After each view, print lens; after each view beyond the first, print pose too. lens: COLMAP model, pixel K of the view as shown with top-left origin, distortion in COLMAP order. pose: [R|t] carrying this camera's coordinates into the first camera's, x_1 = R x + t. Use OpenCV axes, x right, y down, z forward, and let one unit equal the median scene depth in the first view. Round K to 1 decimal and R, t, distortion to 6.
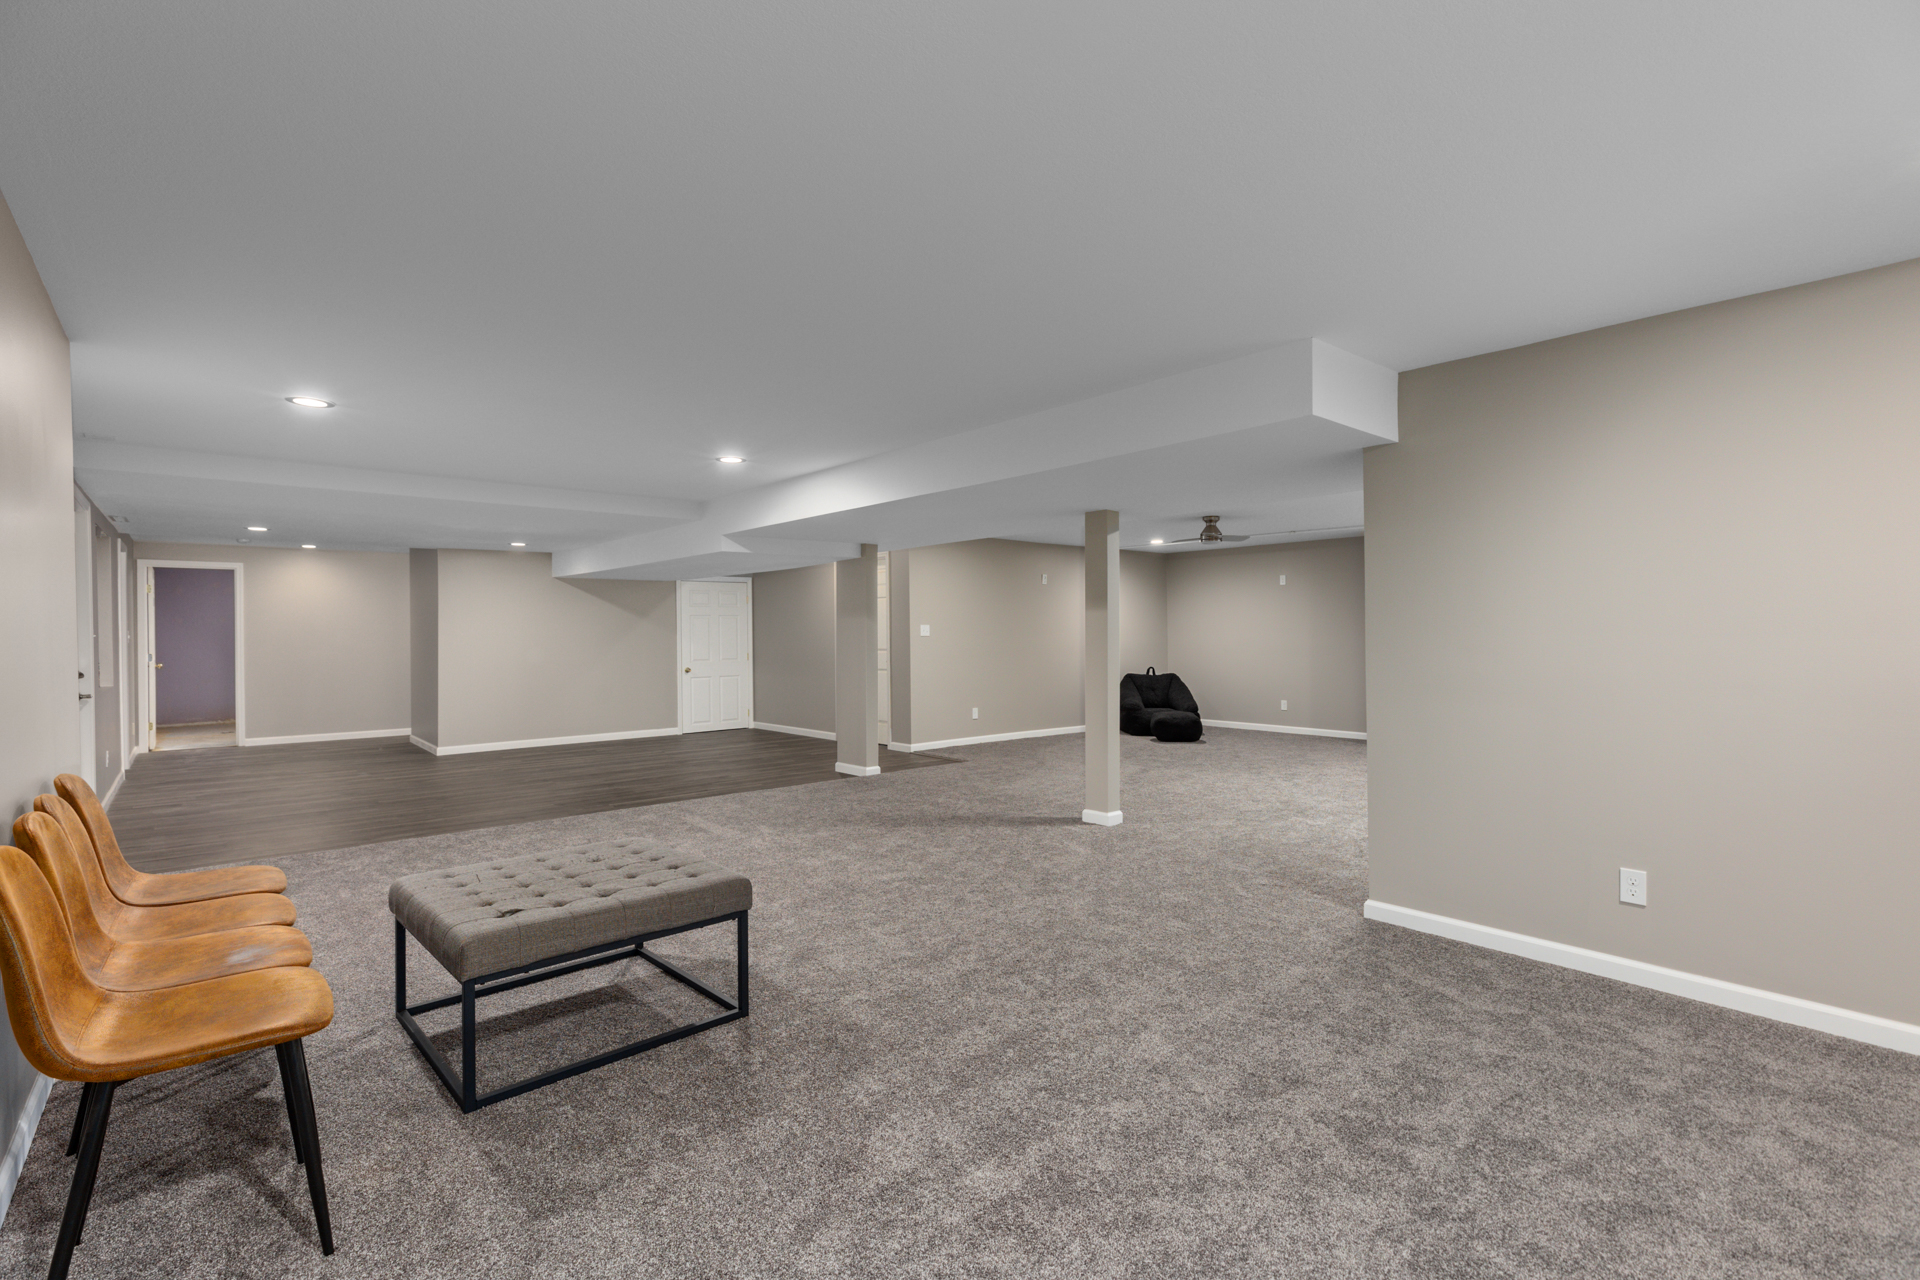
lens RADIAL K [[877.5, 0, 964.3], [0, 877.5, 633.1], [0, 0, 1]] dist [0.000445, 0.000012]
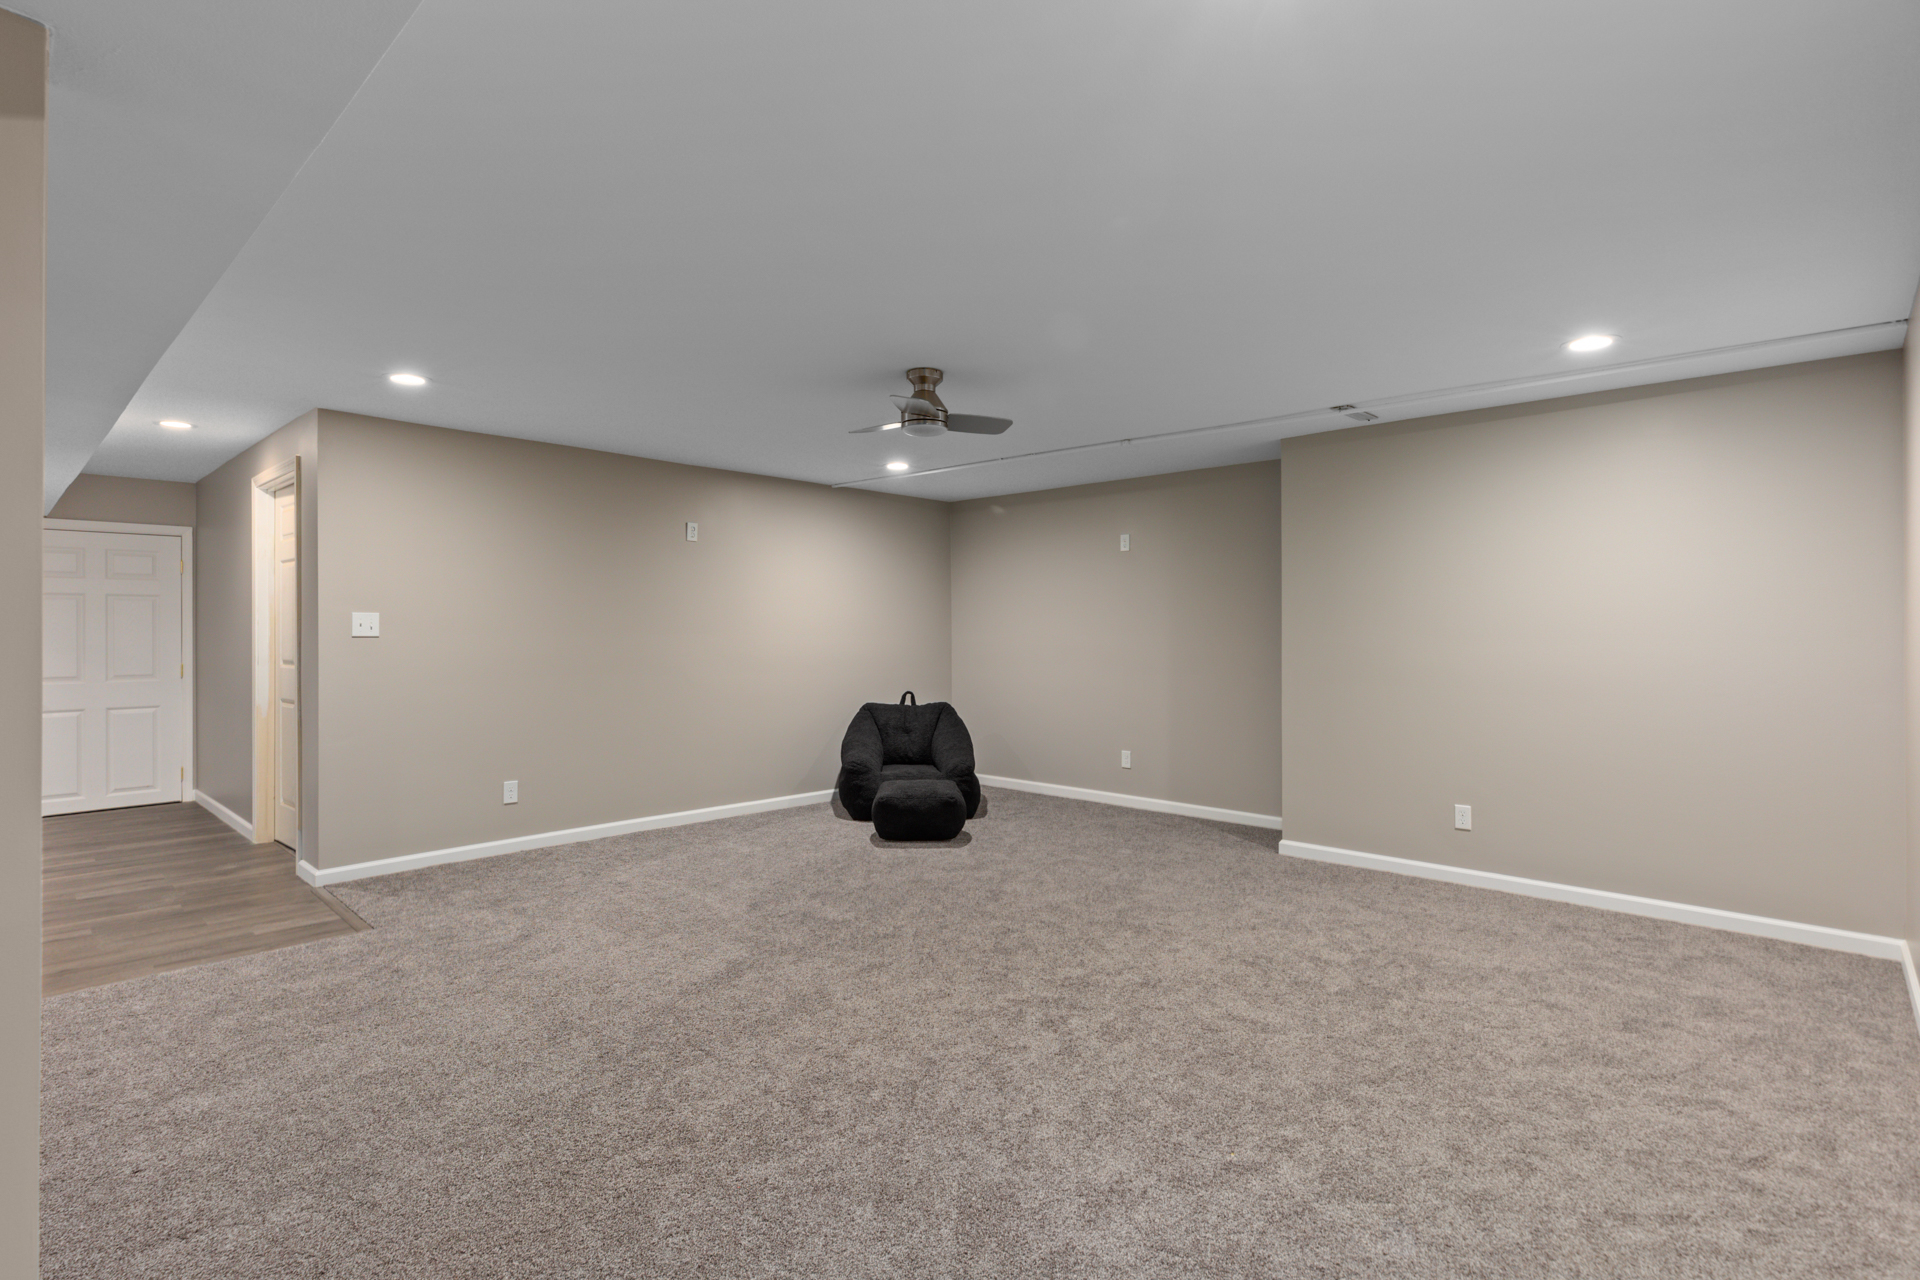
lens RADIAL K [[929.7, 0, 956.9], [0, 929.7, 639.9], [0, 0, 1]] dist [-0.001379, -0.000025]
pose [[0.994629, 0.006352, 0.103305, 0.188503], [-0.006885, 0.999965, 0.004803, 0.001091], [-0.103270, -0.005488, 0.994638, 0.398101]]
